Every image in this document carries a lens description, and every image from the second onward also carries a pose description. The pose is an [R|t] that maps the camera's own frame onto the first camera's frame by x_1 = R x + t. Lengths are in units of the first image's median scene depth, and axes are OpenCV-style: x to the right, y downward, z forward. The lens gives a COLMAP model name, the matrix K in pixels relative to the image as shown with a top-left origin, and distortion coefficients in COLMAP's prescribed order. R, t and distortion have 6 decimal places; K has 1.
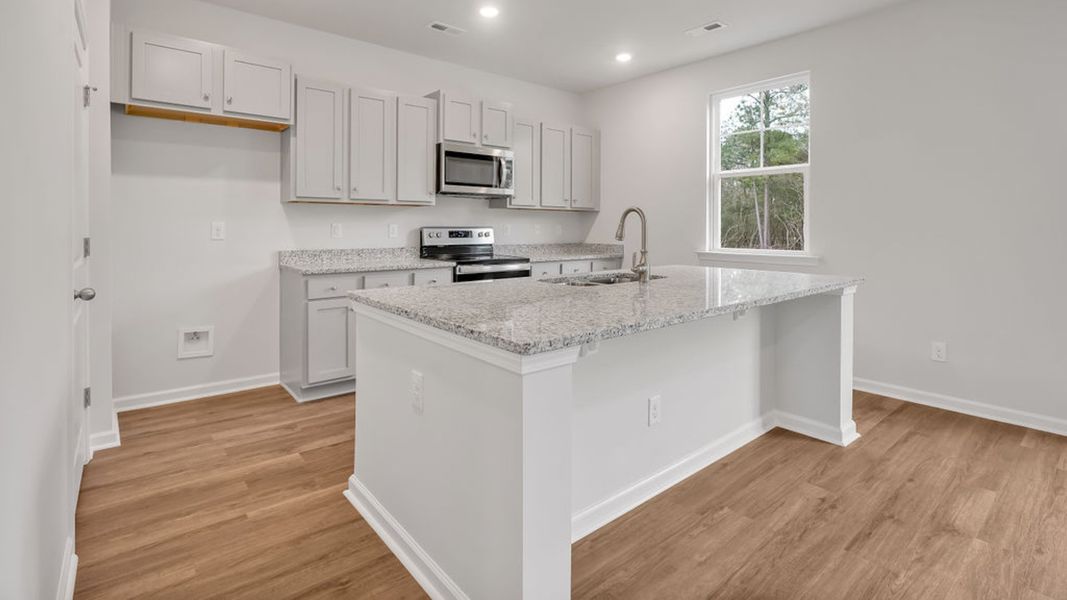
lens RADIAL K [[514.3, 0, 554.9], [0, 514.3, 250.5], [0, 0, 1]] dist [-0.000098, 0.000253]
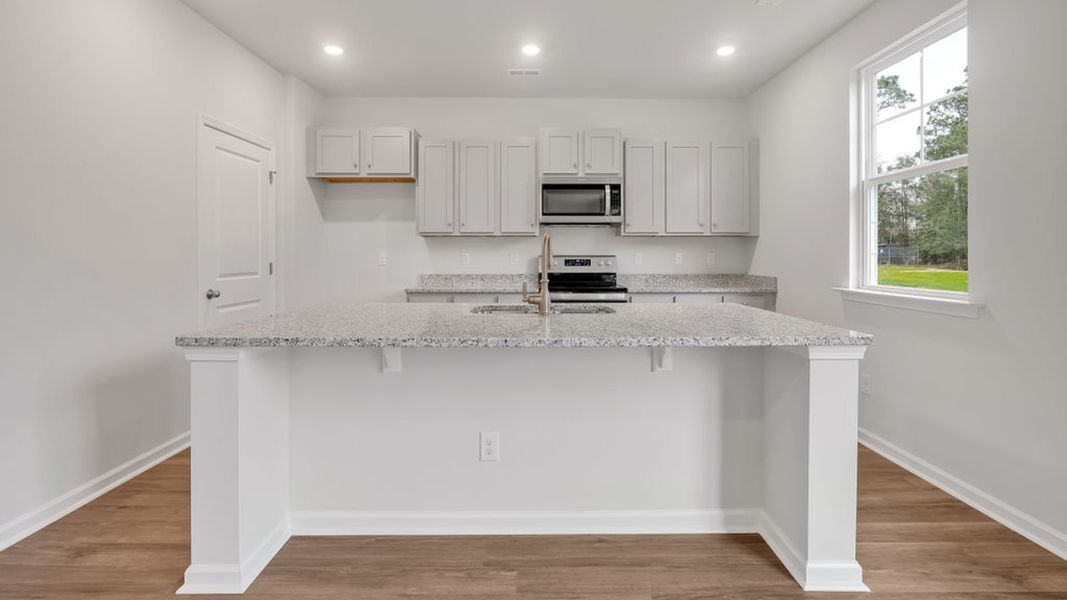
lens RADIAL K [[517.6, 0, 533.3], [0, 517.6, 283.9], [0, 0, 1]] dist [-0.007205, 0.000084]
pose [[0.741835, 0.033095, -0.669765, 0.494073], [-0.029076, 0.999430, 0.017180, -0.004796], [0.669952, 0.006729, 0.742374, 0.191061]]
